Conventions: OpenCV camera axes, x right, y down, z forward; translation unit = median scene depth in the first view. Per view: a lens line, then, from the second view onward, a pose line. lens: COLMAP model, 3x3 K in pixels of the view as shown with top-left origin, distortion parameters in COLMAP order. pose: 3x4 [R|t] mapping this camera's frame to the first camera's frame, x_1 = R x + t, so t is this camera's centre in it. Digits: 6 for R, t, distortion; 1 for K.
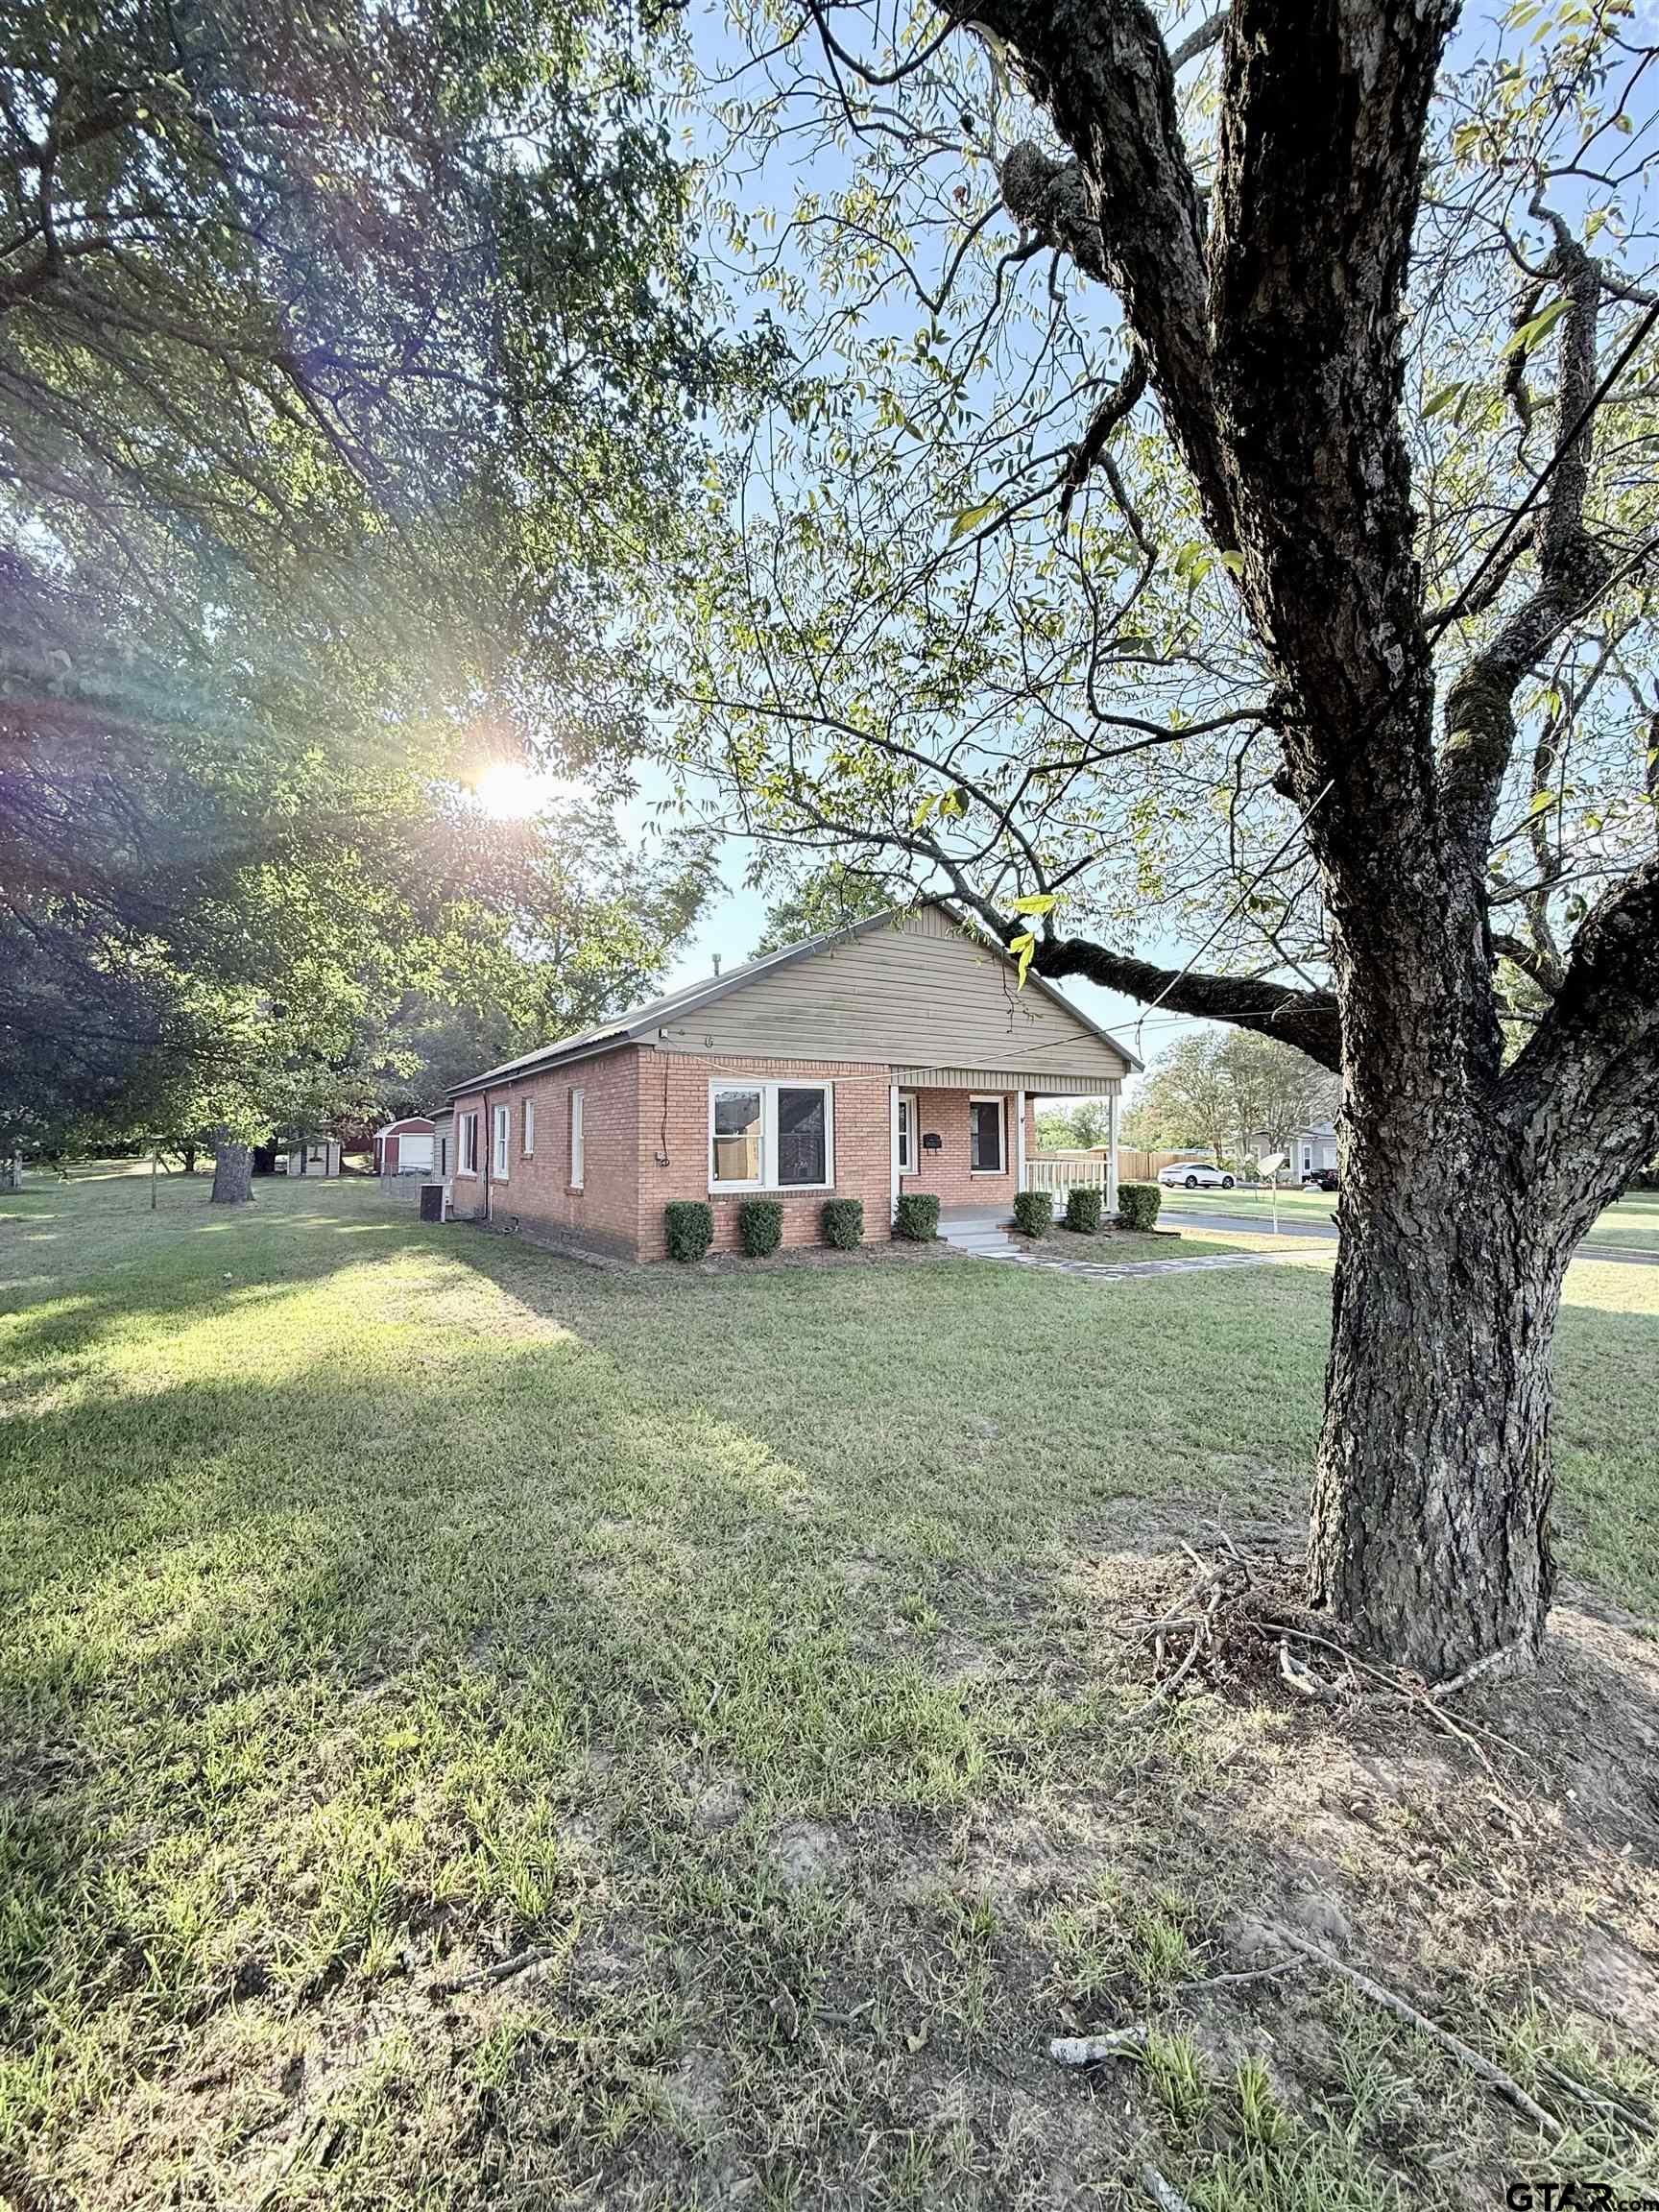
lens RADIAL K [[876.5, 0, 836.7], [0, 876.5, 1098.4], [0, 0, 1]] dist [-0.000100, 0.000004]
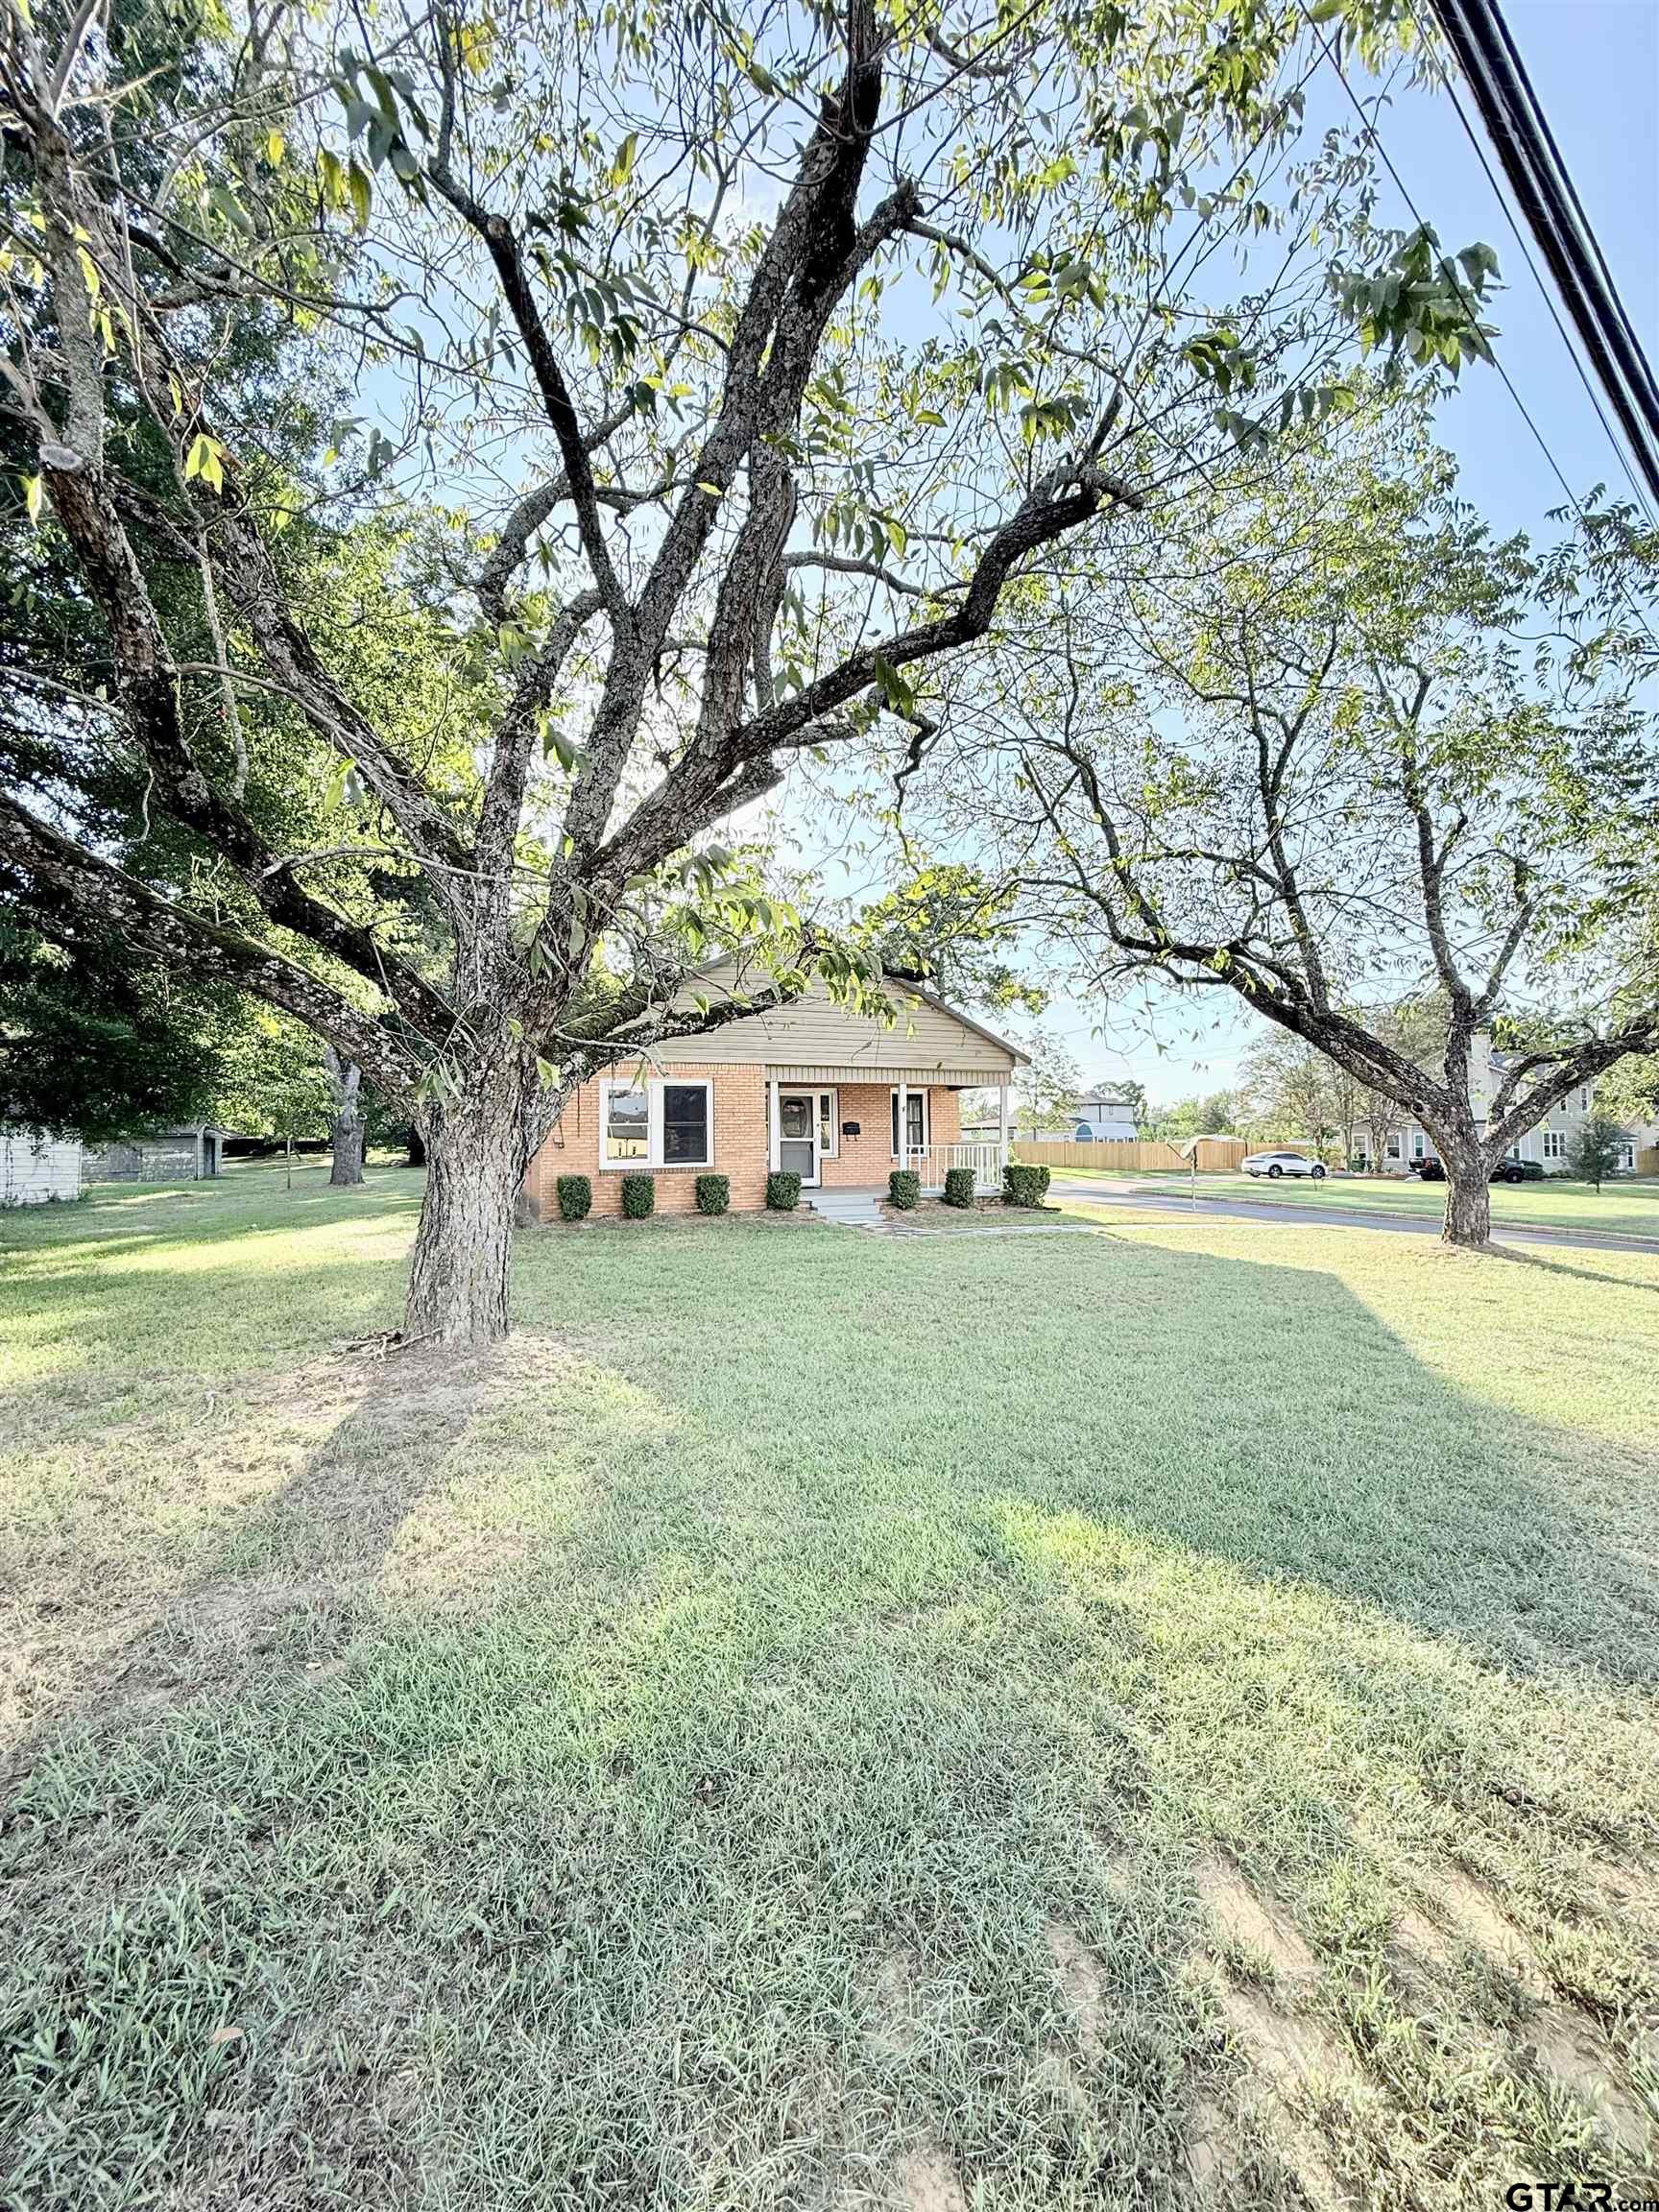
lens RADIAL K [[896.4, 0, 837.2], [0, 896.4, 1091.6], [0, 0, 1]] dist [-0.000158, 0.000064]
pose [[0.983790, -0.016685, -0.178545, 0.383476], [0.016788, 0.999859, -0.000935, 0.001522], [0.178536, -0.002078, 0.983931, -0.205894]]
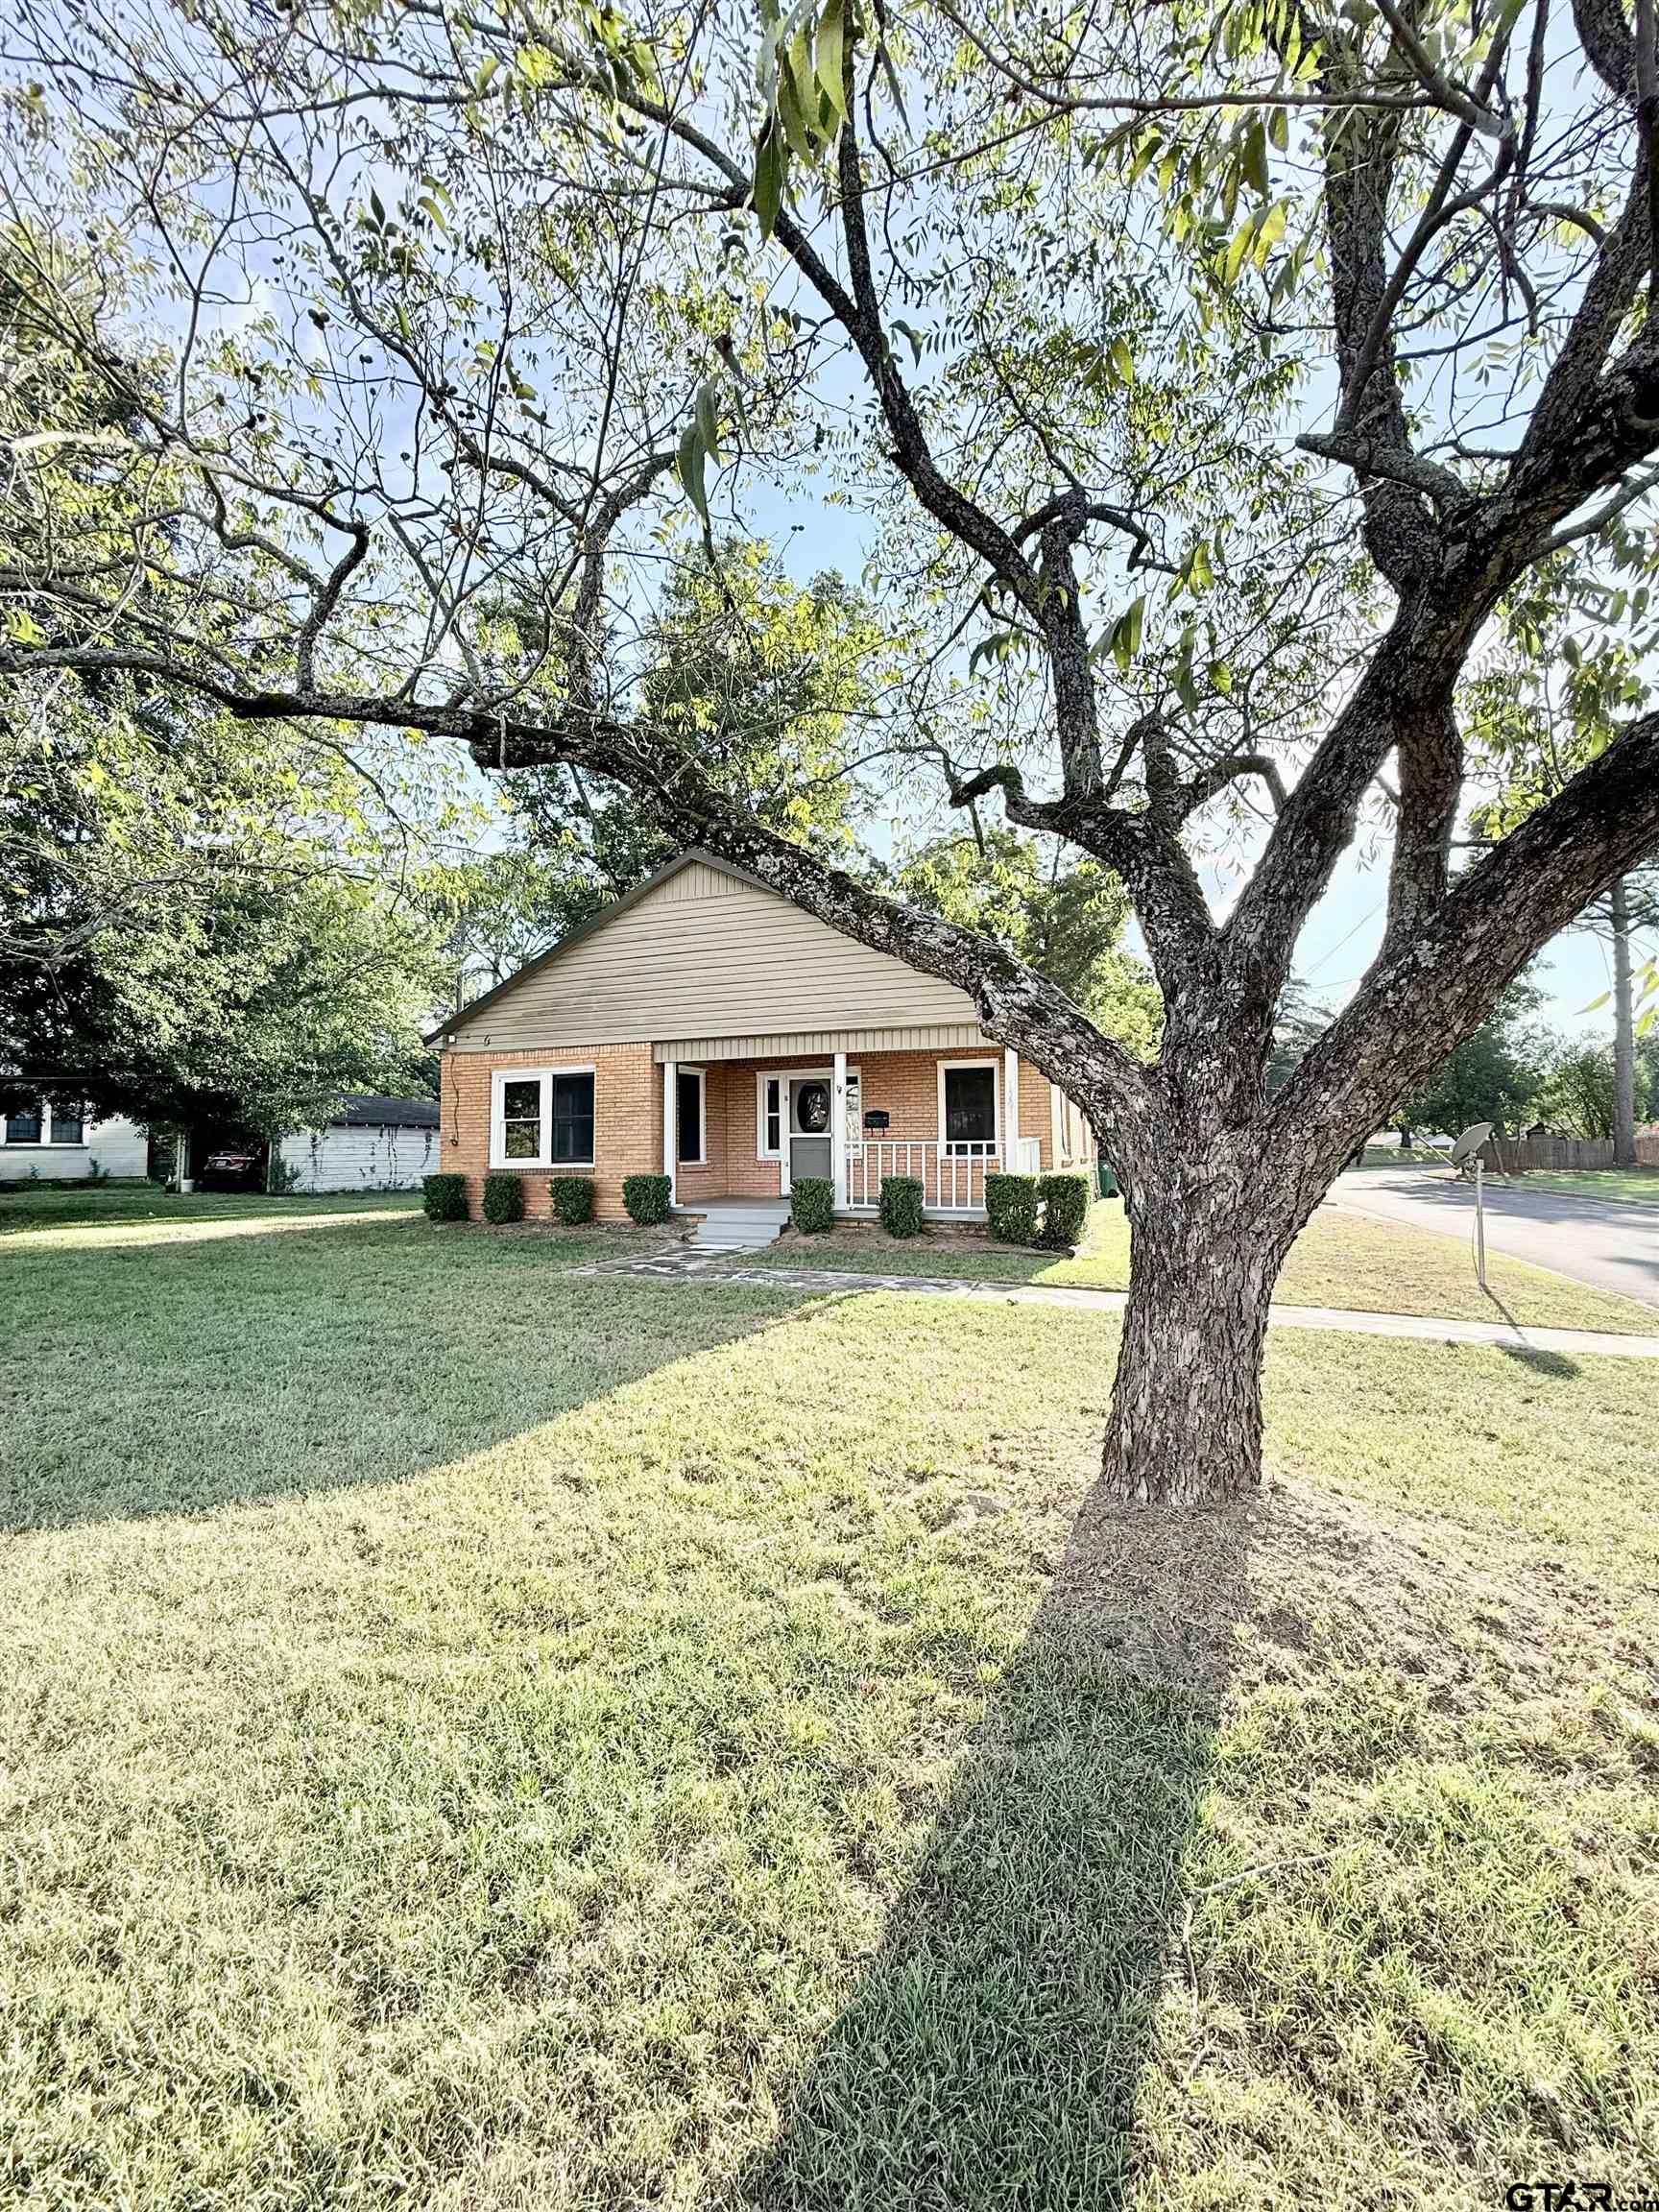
lens RADIAL K [[895.1, 0, 866.5], [0, 895.1, 1098.9], [0, 0, 1]] dist [0.000750, 0.000119]
pose [[0.616439, -0.048372, -0.785915, 0.997080], [0.054908, 0.998322, -0.018378, 0.056740], [0.785486, -0.031824, 0.618061, 0.577498]]
